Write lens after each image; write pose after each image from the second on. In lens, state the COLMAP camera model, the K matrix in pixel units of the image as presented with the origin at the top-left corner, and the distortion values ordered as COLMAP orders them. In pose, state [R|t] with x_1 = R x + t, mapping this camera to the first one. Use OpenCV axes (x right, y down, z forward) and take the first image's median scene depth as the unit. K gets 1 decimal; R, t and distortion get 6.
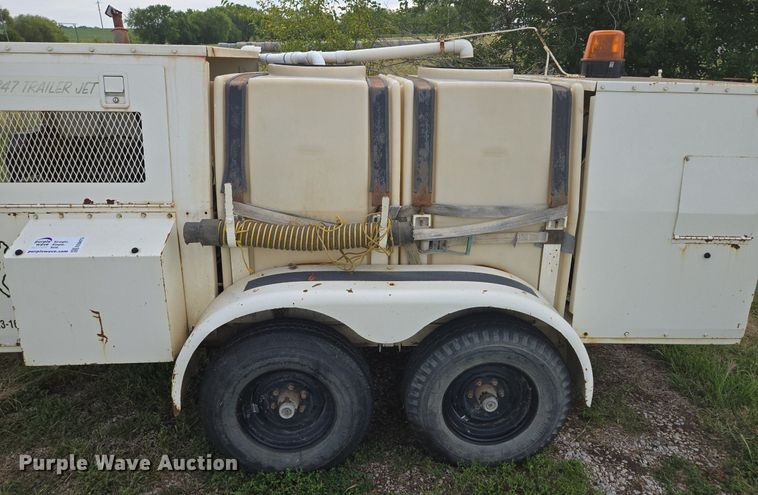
lens RADIAL K [[493.4, 0, 387.1], [0, 493.4, 231.5], [0, 0, 1]] dist [0.057569, -0.034360]
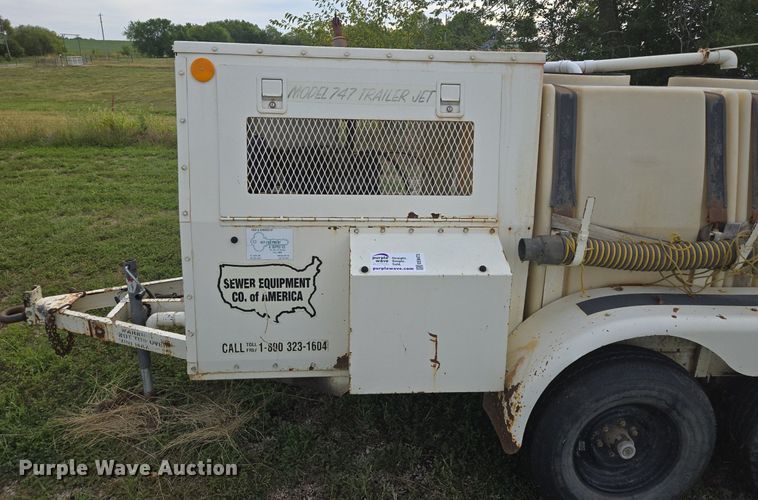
lens RADIAL K [[493.1, 0, 390.0], [0, 493.1, 212.6], [0, 0, 1]] dist [0.043736, -0.014133]
pose [[0.999822, 0.010768, 0.015492, -0.620857], [-0.009816, 0.998134, -0.060268, -0.008174], [-0.016112, 0.060105, 0.998062, 0.074994]]
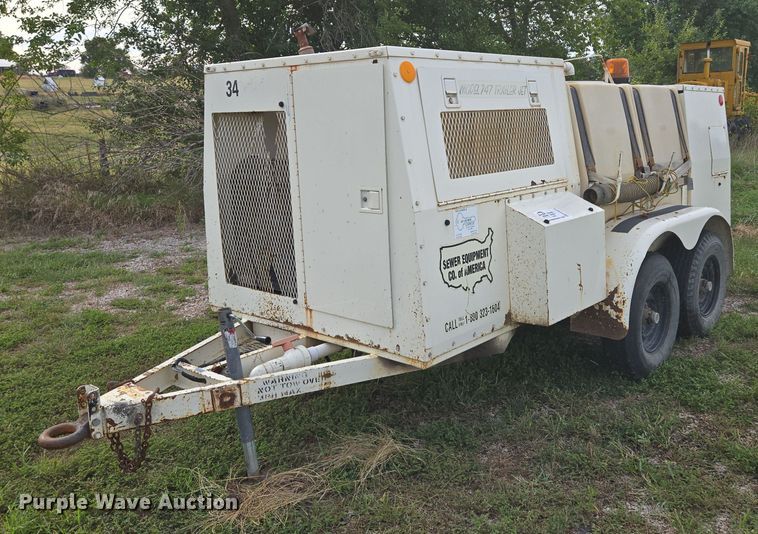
lens RADIAL K [[722.5, 0, 382.2], [0, 722.5, 260.5], [0, 0, 1]] dist [0.000290, 0.000000]
pose [[0.705914, -0.171560, 0.687207, -1.953565], [0.264255, 0.963961, -0.030797, 0.071517], [-0.657157, 0.203338, 0.725809, 0.030481]]
